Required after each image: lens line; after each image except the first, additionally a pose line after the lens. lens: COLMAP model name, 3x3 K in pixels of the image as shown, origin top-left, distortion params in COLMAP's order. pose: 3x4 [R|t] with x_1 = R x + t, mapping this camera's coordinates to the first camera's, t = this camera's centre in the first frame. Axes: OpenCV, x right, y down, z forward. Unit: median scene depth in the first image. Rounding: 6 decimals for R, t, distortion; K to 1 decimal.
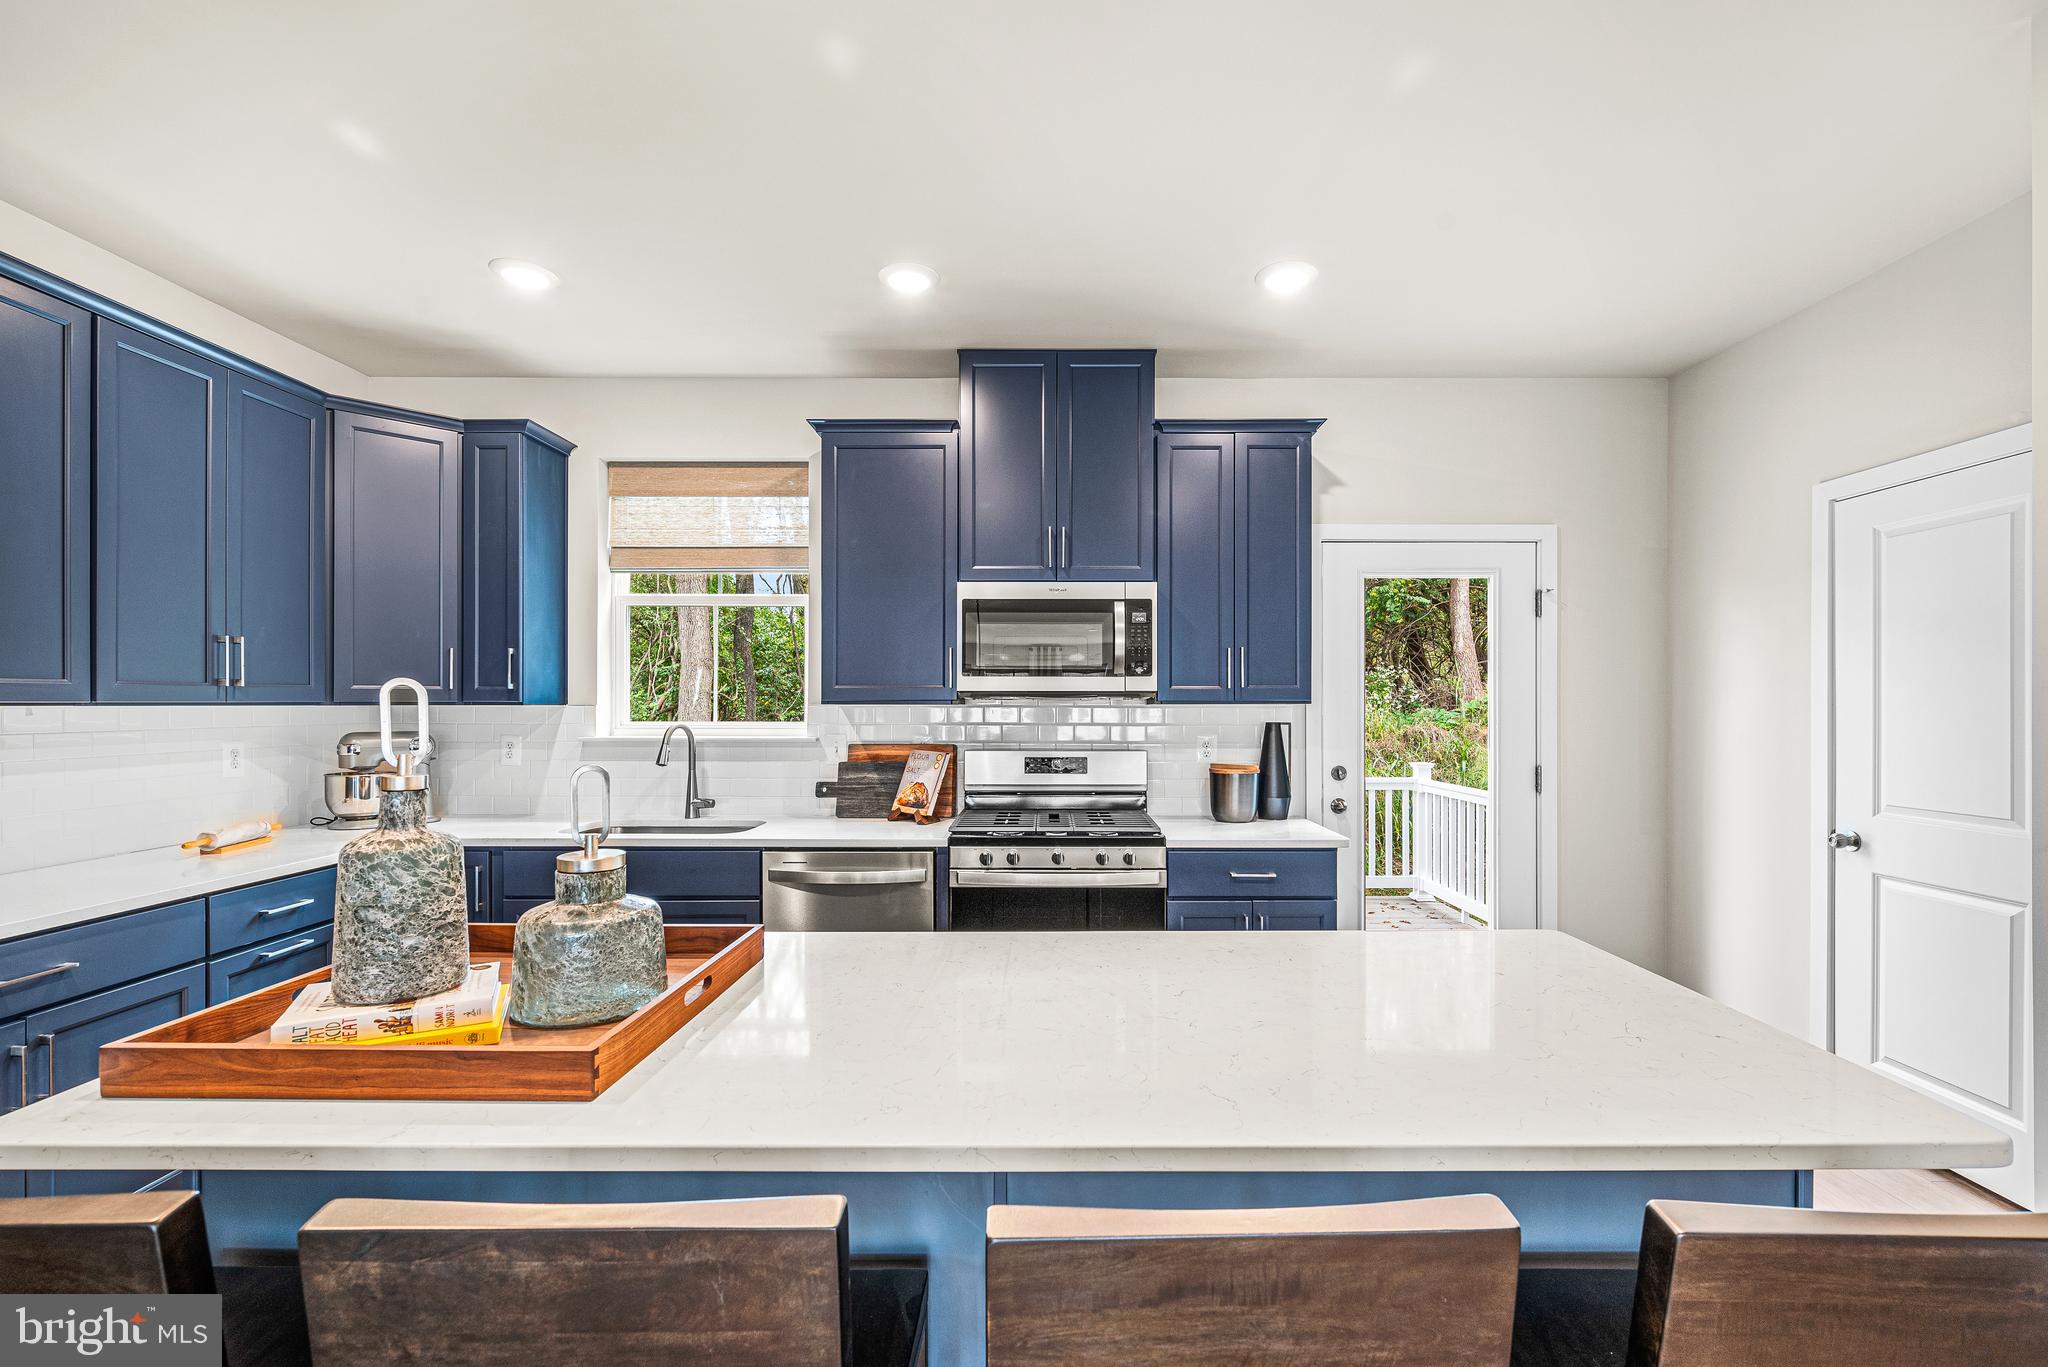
lens RADIAL K [[892.7, 0, 1034.7], [0, 892.7, 710.9], [0, 0, 1]] dist [0.001362, -0.000459]
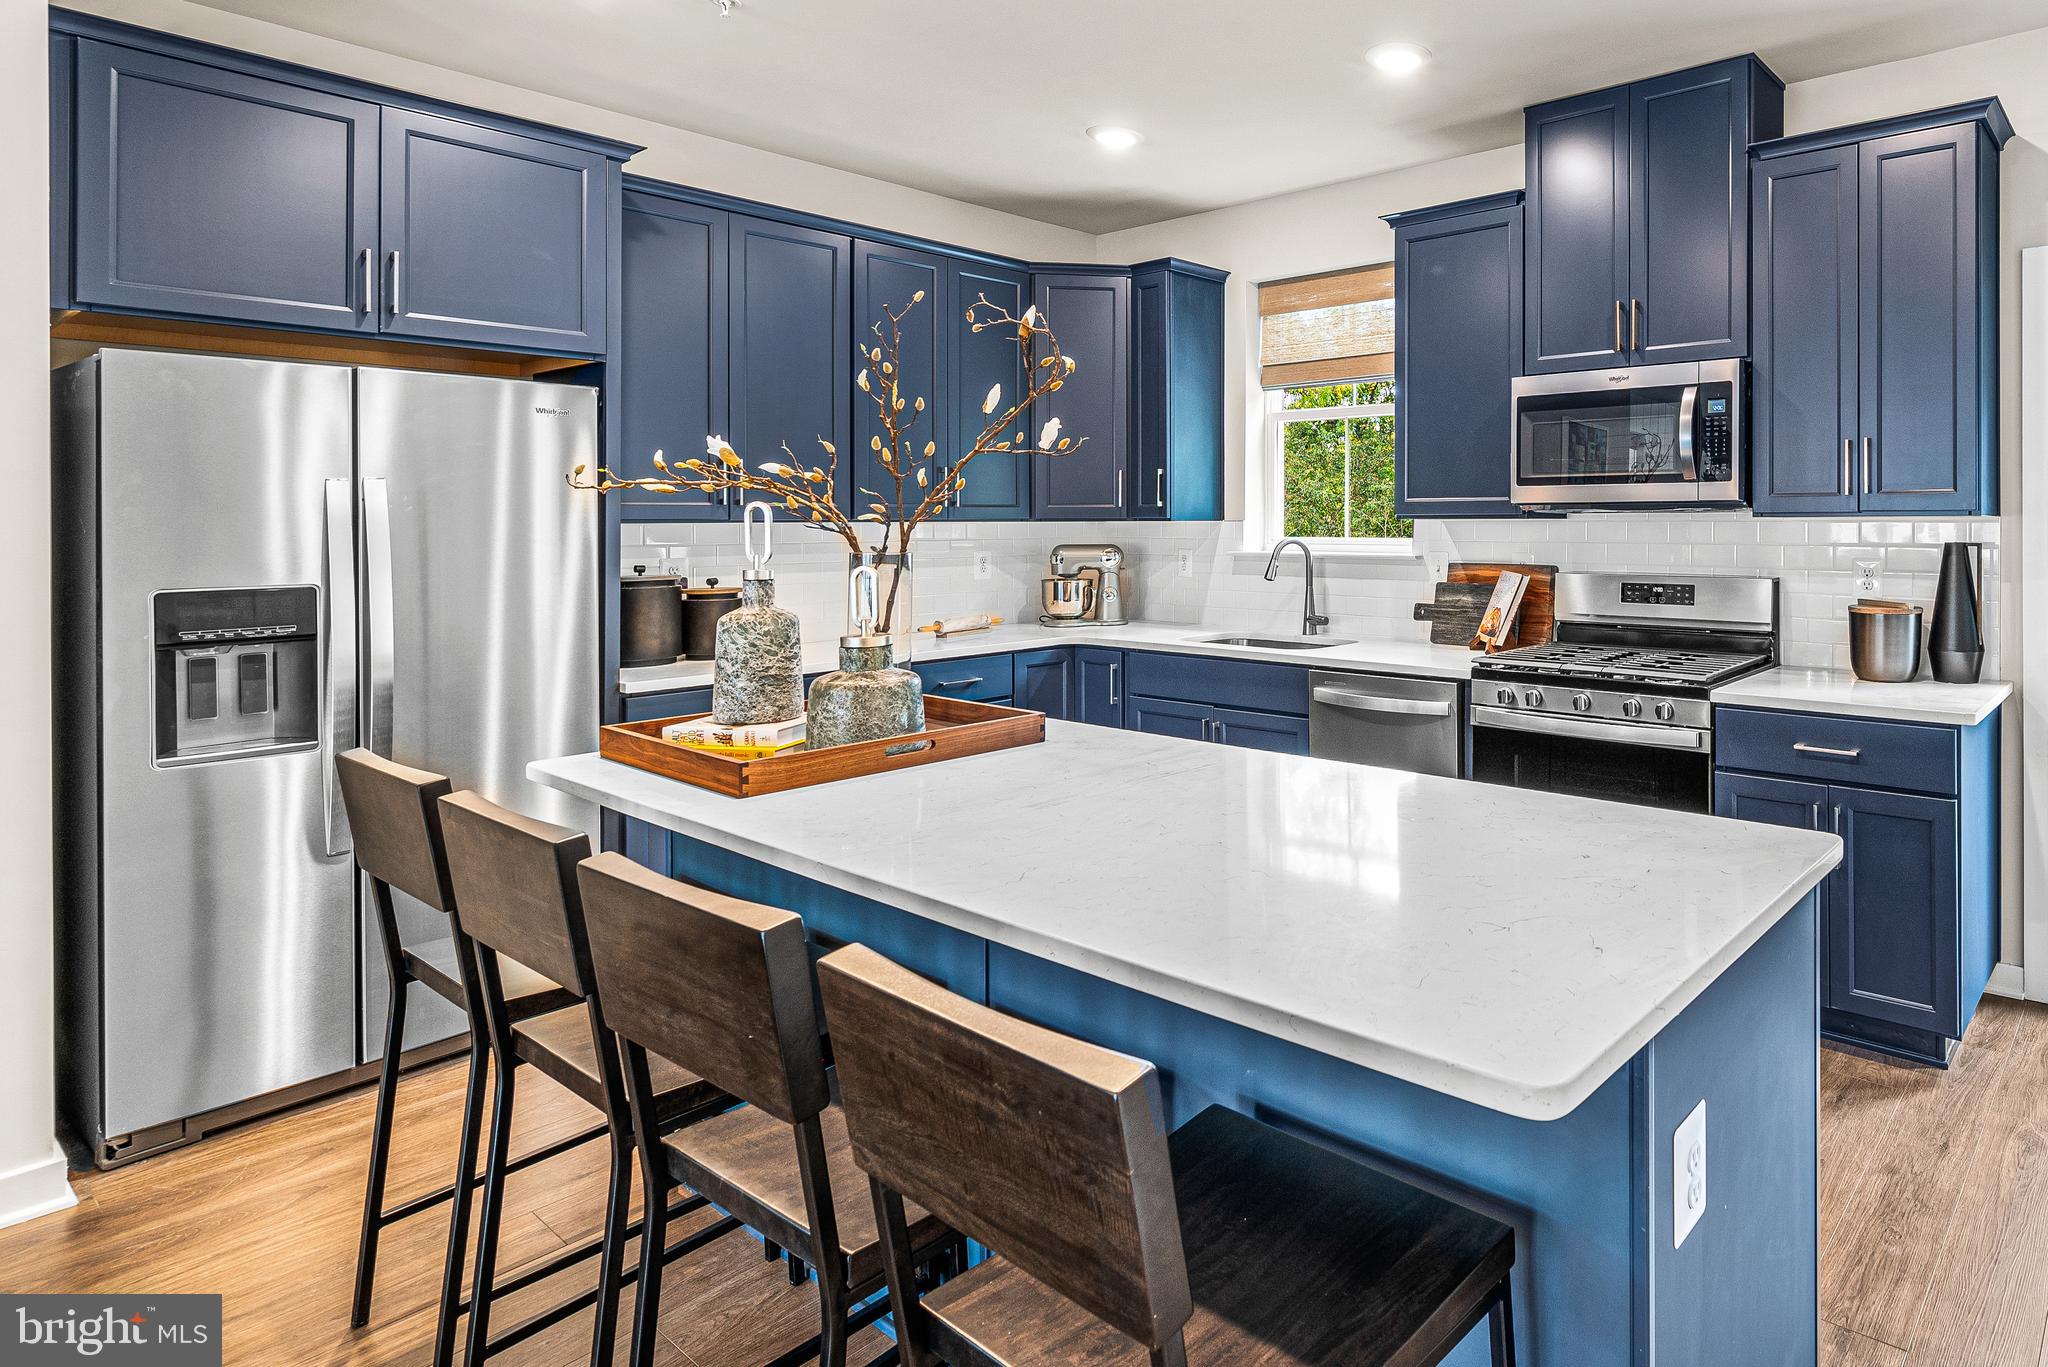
lens RADIAL K [[1126.8, 0, 1409.1], [0, 1126.8, 527.4], [0, 0, 1]] dist [0.006310, -0.005153]
pose [[0.821880, 0.000232, -0.569661, 0.442438], [-0.000550, 1.000000, -0.000386, 0.001605], [0.569661, 0.000630, 0.821879, 0.041005]]
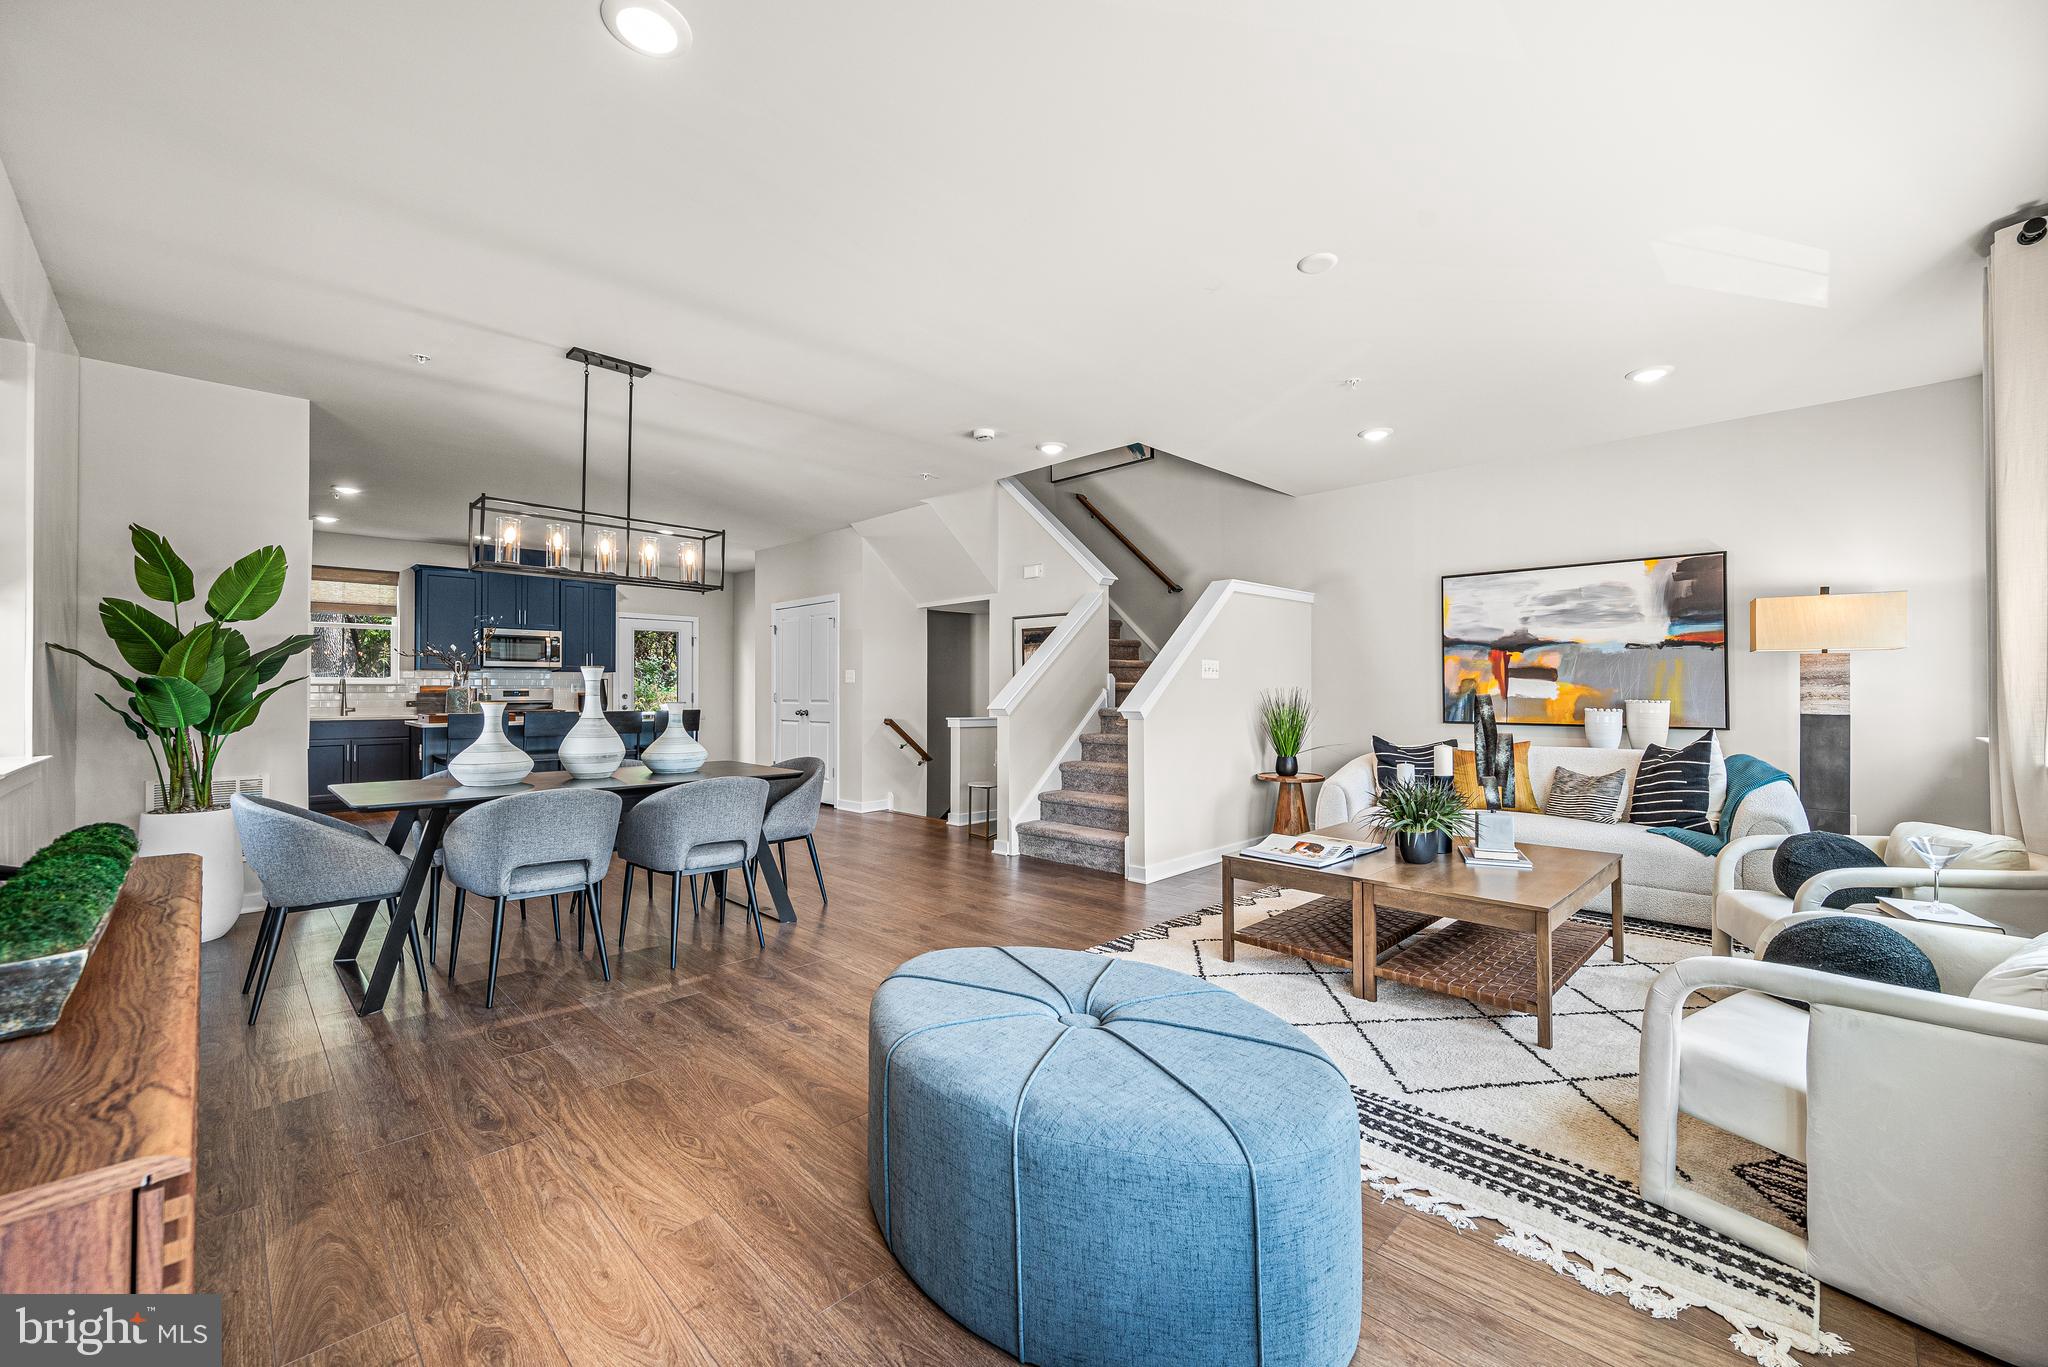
lens RADIAL K [[822.8, 0, 1027.5], [0, 822.8, 675.9], [0, 0, 1]] dist [0.006690, -0.000142]
pose [[0.707067, 0.010751, 0.707064, -0.699182], [0.006405, 0.999746, -0.021607, 0.074624], [-0.707117, 0.019806, 0.706819, -2.024159]]
